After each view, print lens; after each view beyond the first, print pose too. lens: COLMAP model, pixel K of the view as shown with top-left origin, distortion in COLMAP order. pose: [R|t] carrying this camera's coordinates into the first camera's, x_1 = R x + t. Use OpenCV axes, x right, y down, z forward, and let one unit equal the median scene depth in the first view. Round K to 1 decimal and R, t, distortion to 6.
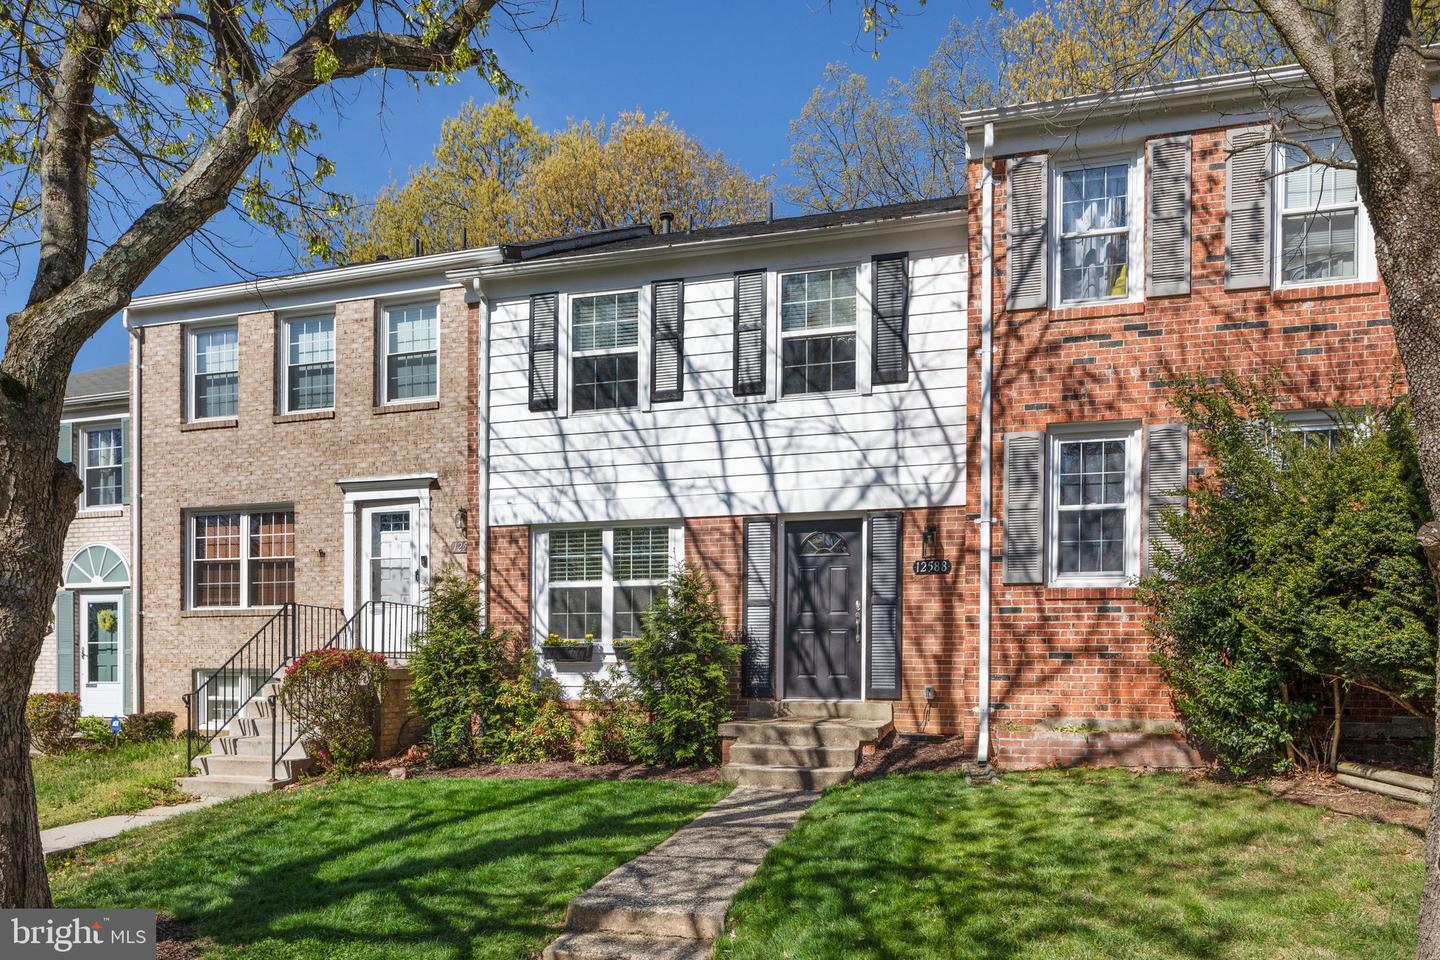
lens RADIAL K [[1004.5, 0, 720.0], [0, 1004.5, 480.0], [0, 0, 1]] dist [-0.000947, -0.001020]
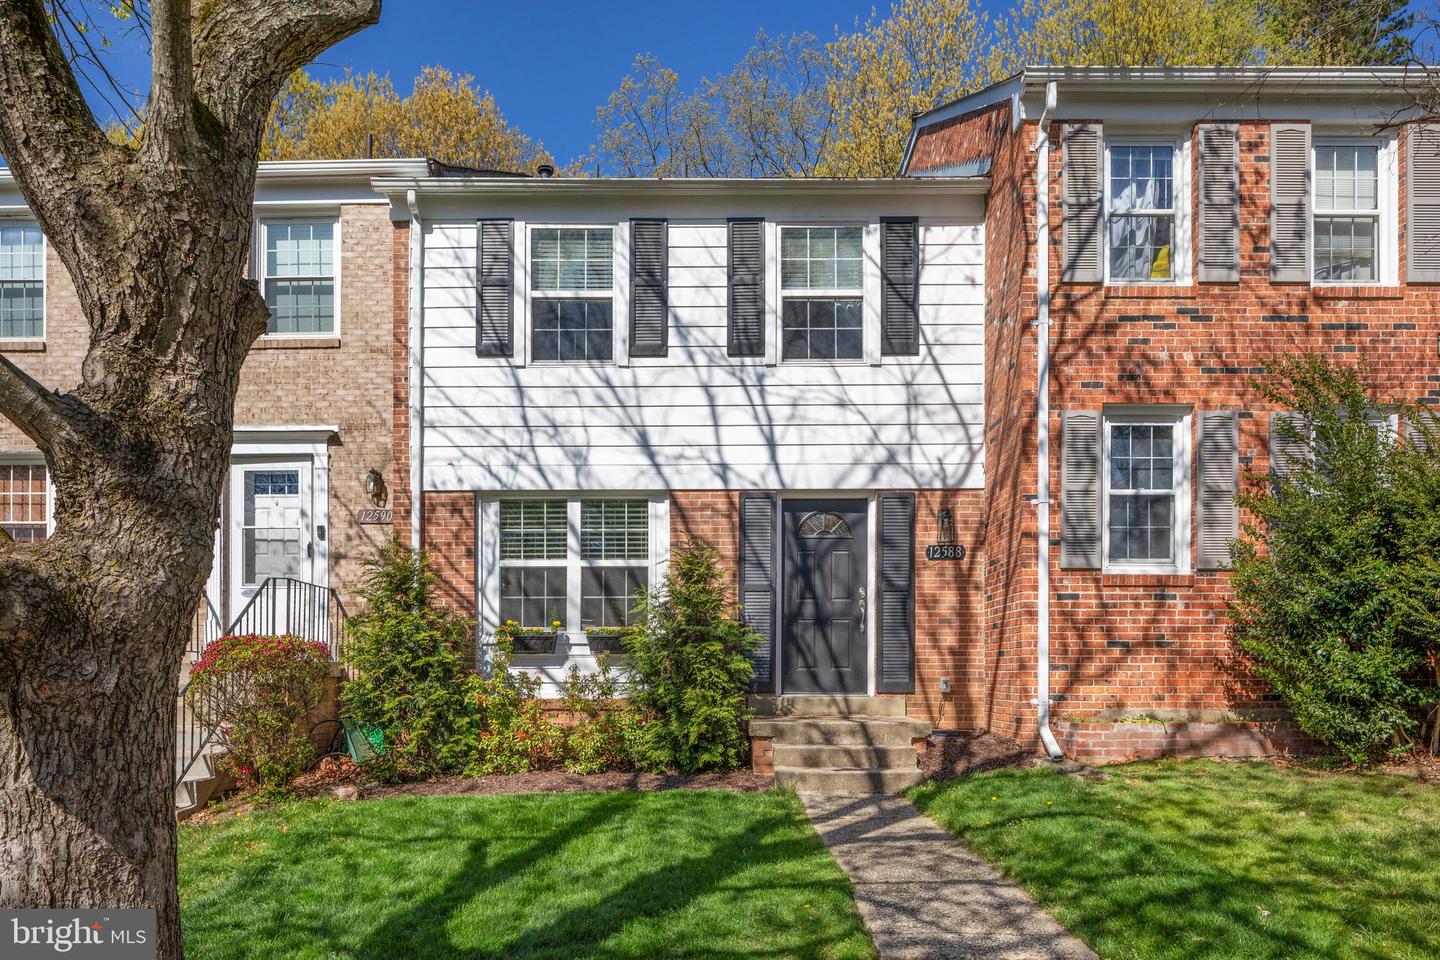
lens RADIAL K [[986.8, 0, 720.1], [0, 986.8, 506.0], [0, 0, 1]] dist [-0.003507, 0.001511]
pose [[0.959603, 0.042754, 0.278092, -0.241206], [-0.047219, 0.998841, 0.009377, 0.042642], [-0.277368, -0.022129, 0.960509, 0.167083]]
